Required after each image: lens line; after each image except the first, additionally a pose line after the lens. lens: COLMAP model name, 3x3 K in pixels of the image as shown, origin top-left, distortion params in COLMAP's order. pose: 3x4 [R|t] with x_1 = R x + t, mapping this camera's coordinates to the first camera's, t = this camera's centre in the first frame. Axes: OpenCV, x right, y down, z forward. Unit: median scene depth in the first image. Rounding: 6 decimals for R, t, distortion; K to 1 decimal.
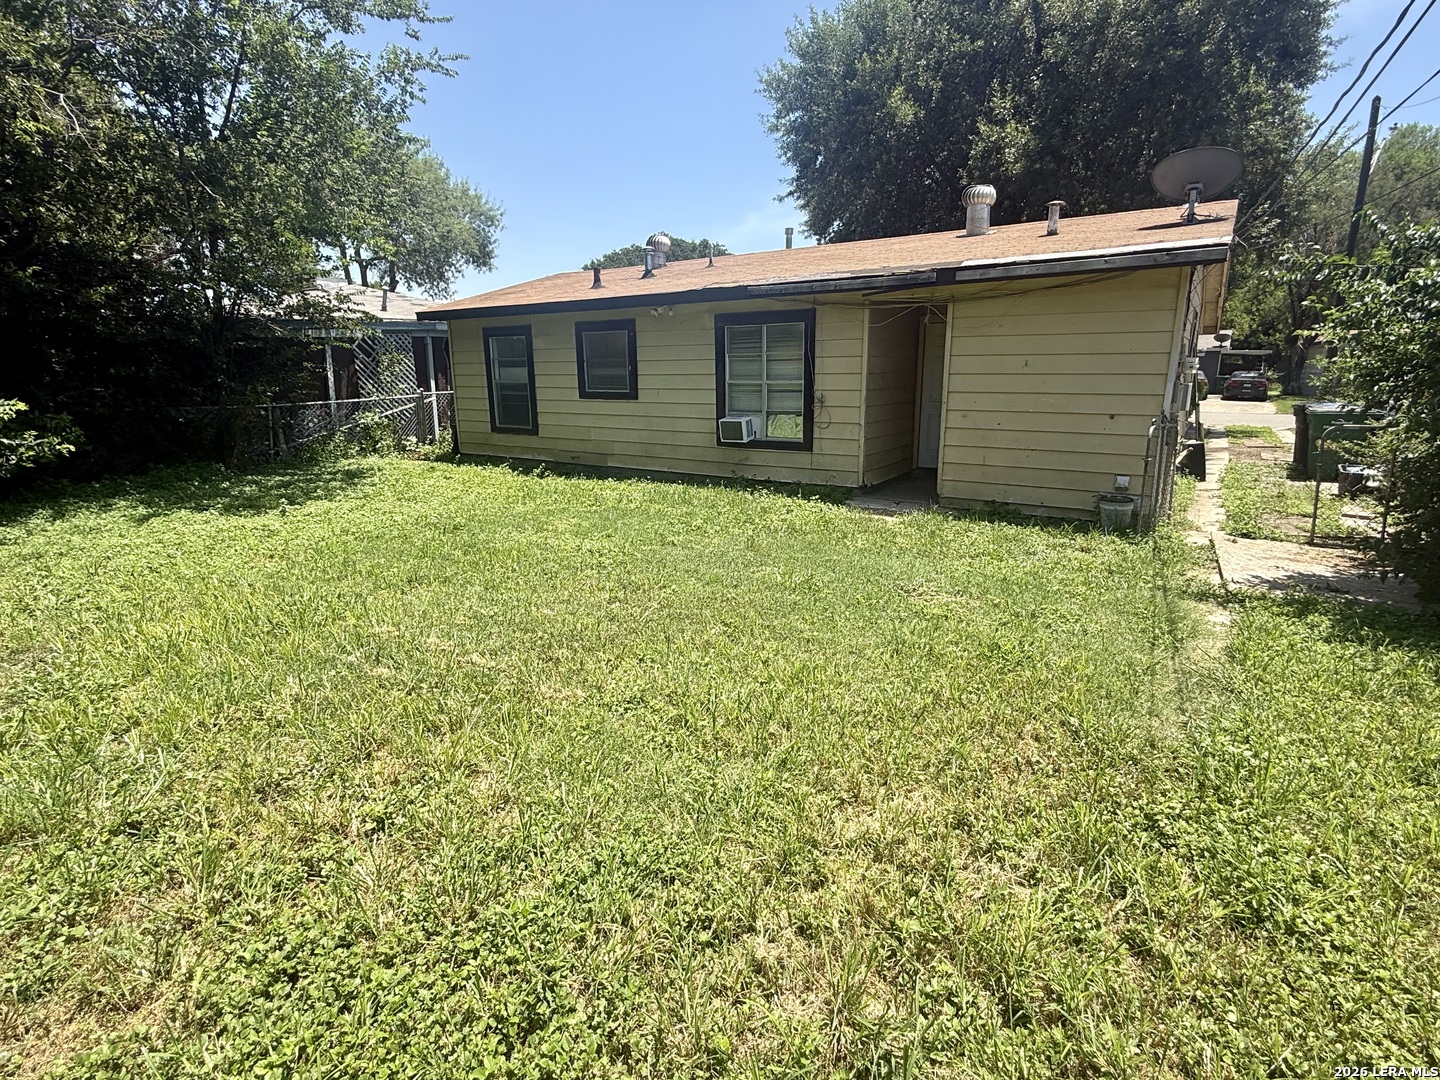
lens RADIAL K [[723.7, 0, 720.0], [0, 723.7, 540.0], [0, 0, 1]] dist [0.014257, -0.000118]
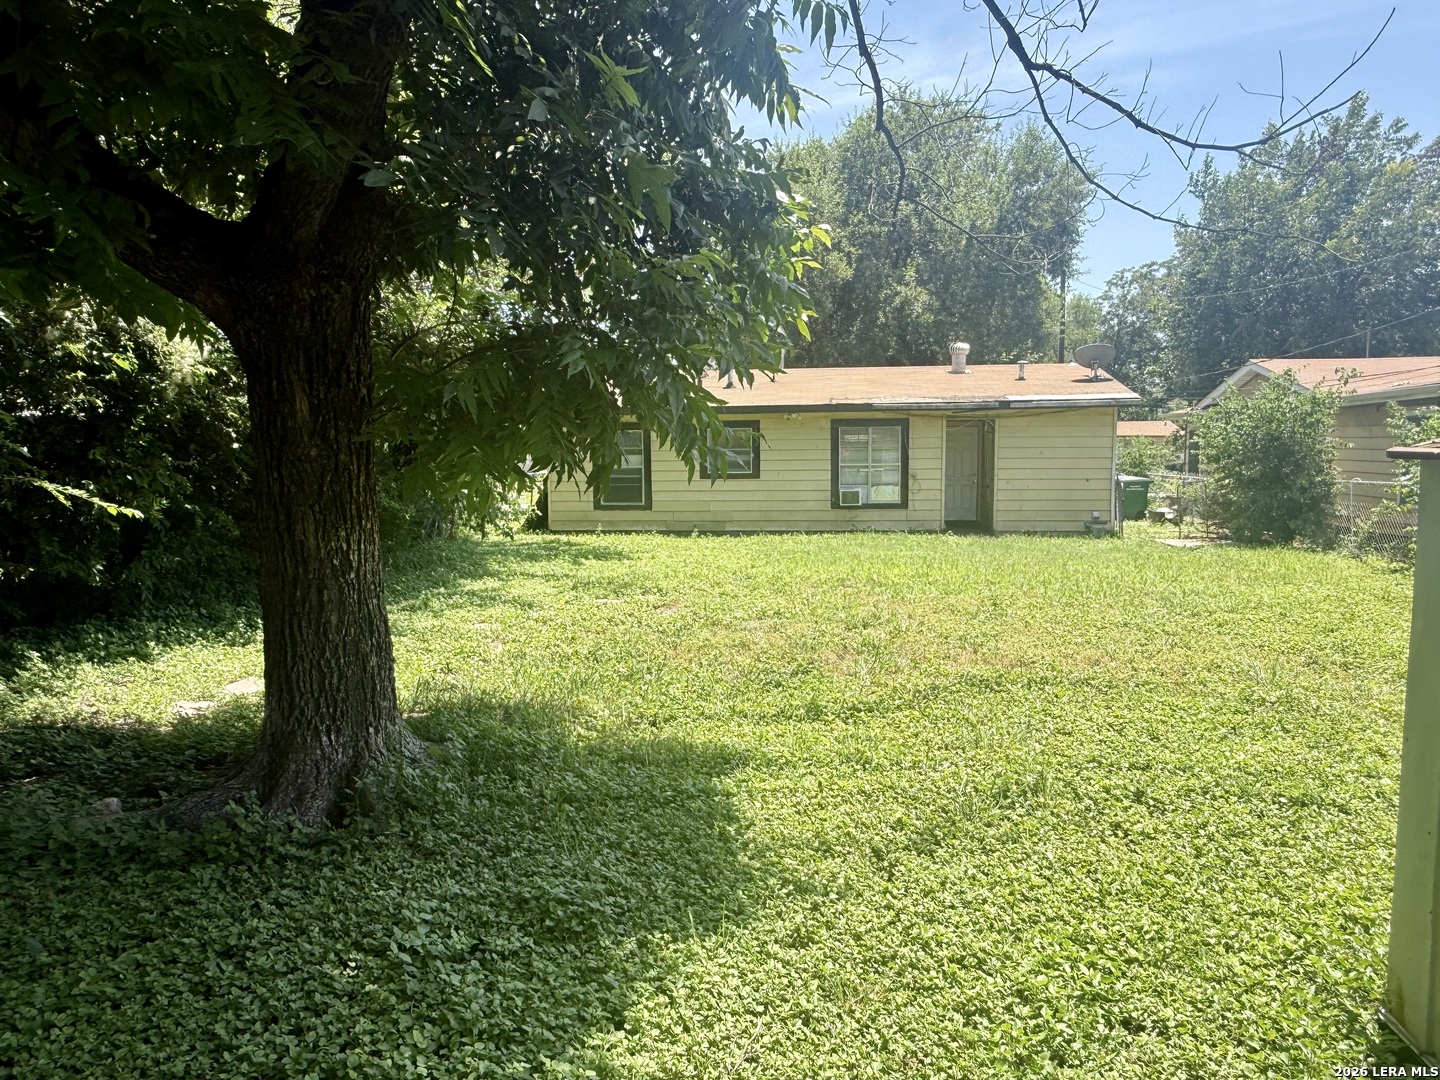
lens RADIAL K [[963.8, 0, 720.0], [0, 963.8, 540.0], [0, 0, 1]] dist [0.000441, 0.000039]
pose [[0.896940, -0.043802, 0.439978, -1.098146], [0.105331, 0.987600, -0.116408, 0.133785], [-0.429424, 0.150754, 0.890432, -0.608043]]
